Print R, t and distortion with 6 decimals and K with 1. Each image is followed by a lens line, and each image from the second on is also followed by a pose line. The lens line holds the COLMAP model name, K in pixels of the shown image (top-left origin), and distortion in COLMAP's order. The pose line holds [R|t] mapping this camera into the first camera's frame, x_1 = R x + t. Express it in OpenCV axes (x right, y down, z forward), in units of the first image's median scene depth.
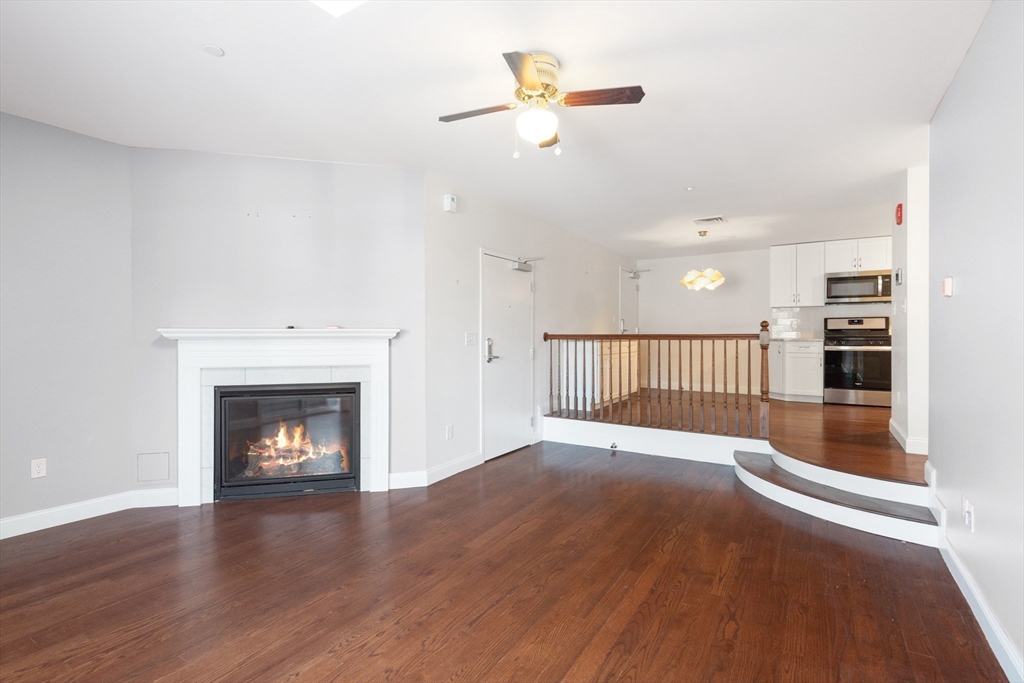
lens RADIAL K [[497.1, 0, 518.0], [0, 497.1, 338.9], [0, 0, 1]] dist [0.085131, -0.047550]
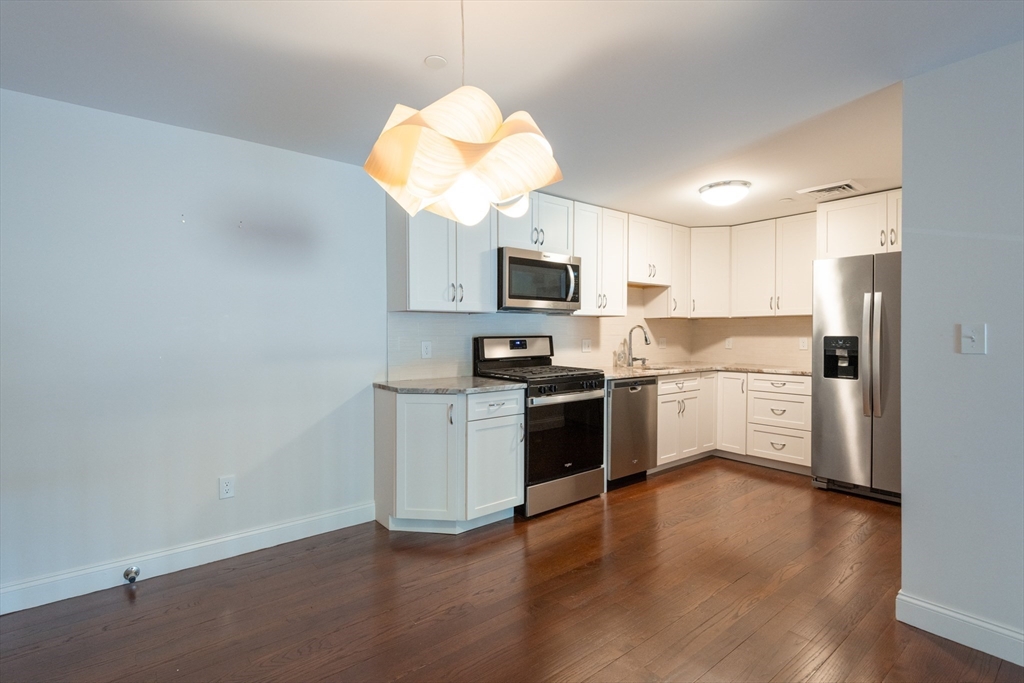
lens RADIAL K [[483.6, 0, 512.2], [0, 483.6, 335.1], [0, 0, 1]] dist [0.038322, -0.024413]
pose [[0.348736, -0.006401, 0.937199, 0.199633], [0.007815, 0.999962, 0.003922, -0.054042], [-0.937188, 0.005957, 0.348773, 0.987677]]
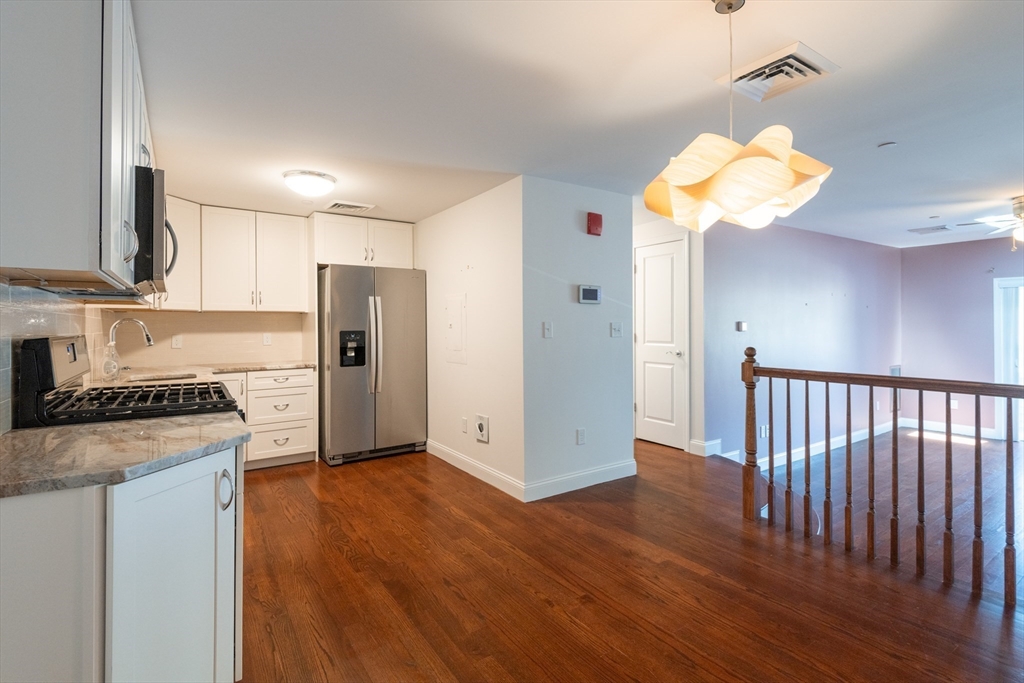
lens RADIAL K [[483.2, 0, 509.5], [0, 483.2, 324.9], [0, 0, 1]] dist [0.017990, -0.000448]
pose [[-0.902811, 0.006016, 0.429996, 0.392149], [0.008163, 0.999962, 0.003148, -0.056050], [-0.429960, 0.006352, -0.902825, 1.366600]]
